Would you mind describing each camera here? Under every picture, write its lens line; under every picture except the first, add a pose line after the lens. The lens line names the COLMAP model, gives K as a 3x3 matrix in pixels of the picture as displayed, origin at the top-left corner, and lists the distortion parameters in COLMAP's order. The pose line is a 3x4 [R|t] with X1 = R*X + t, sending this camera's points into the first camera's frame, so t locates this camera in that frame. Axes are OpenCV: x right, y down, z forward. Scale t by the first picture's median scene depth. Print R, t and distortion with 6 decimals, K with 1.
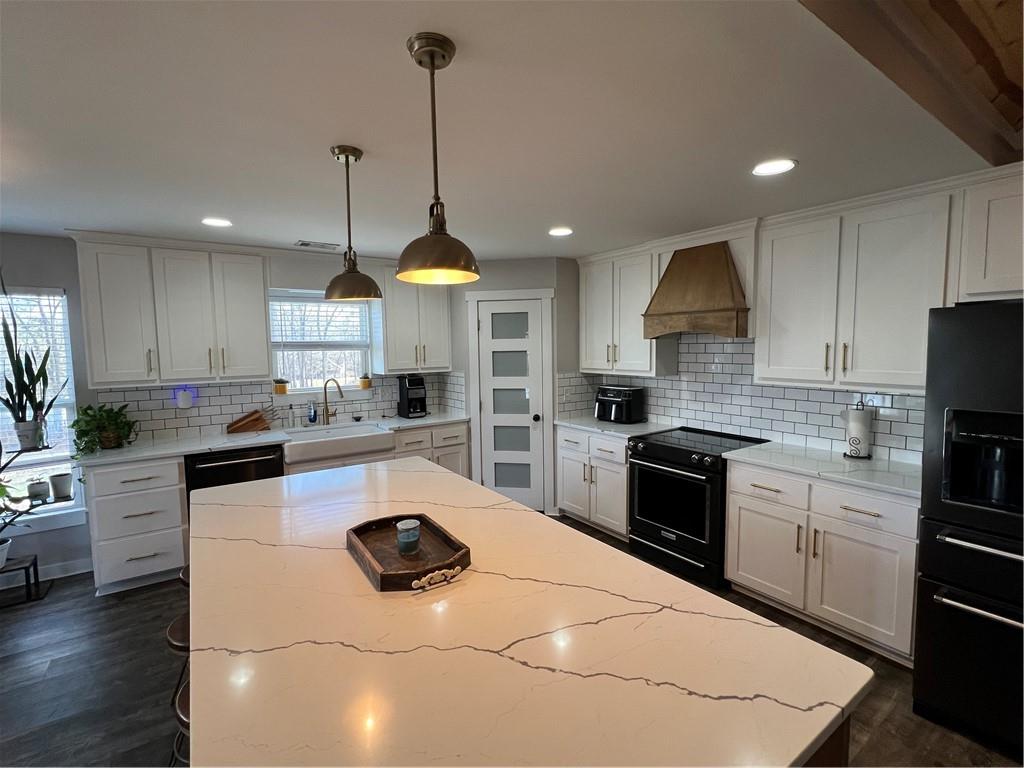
lens RADIAL K [[462.7, 0, 511.9], [0, 462.7, 380.3], [0, 0, 1]] dist [-0.001748, -0.000605]
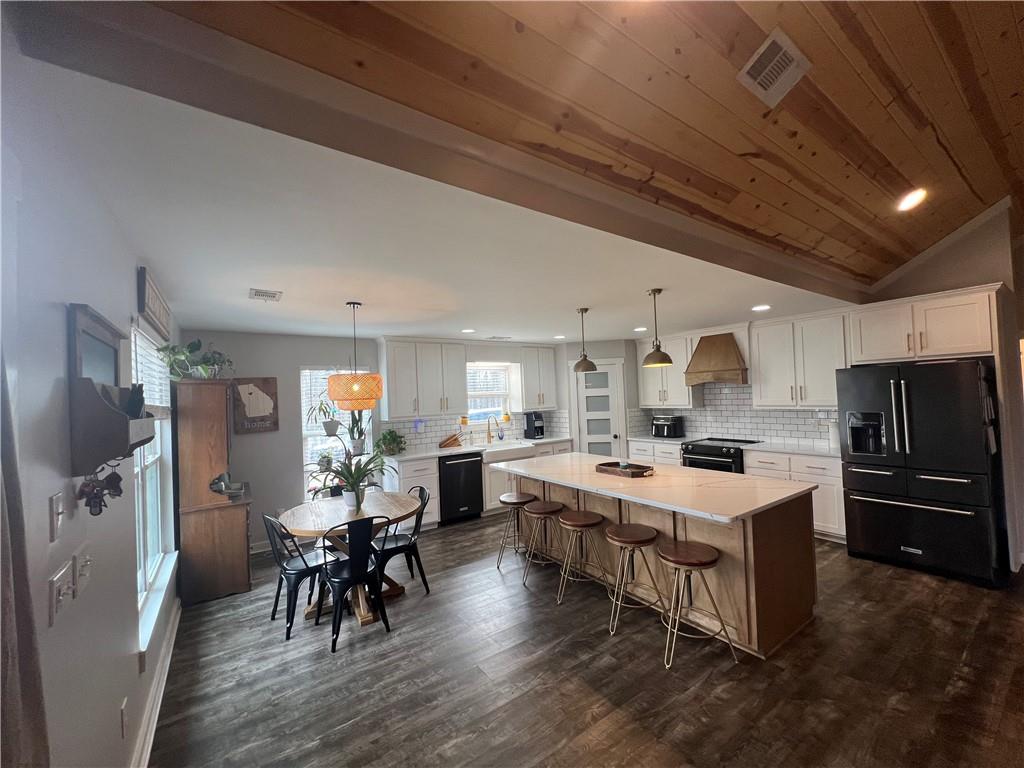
lens RADIAL K [[407.2, 0, 512.1], [0, 407.2, 388.2], [0, 0, 1]] dist [-0.001307, 0.000009]
pose [[0.999715, -0.023316, 0.005200, -0.348434], [0.023707, 0.995114, -0.095848, 0.044968], [-0.002940, 0.095944, 0.995382, -0.486343]]
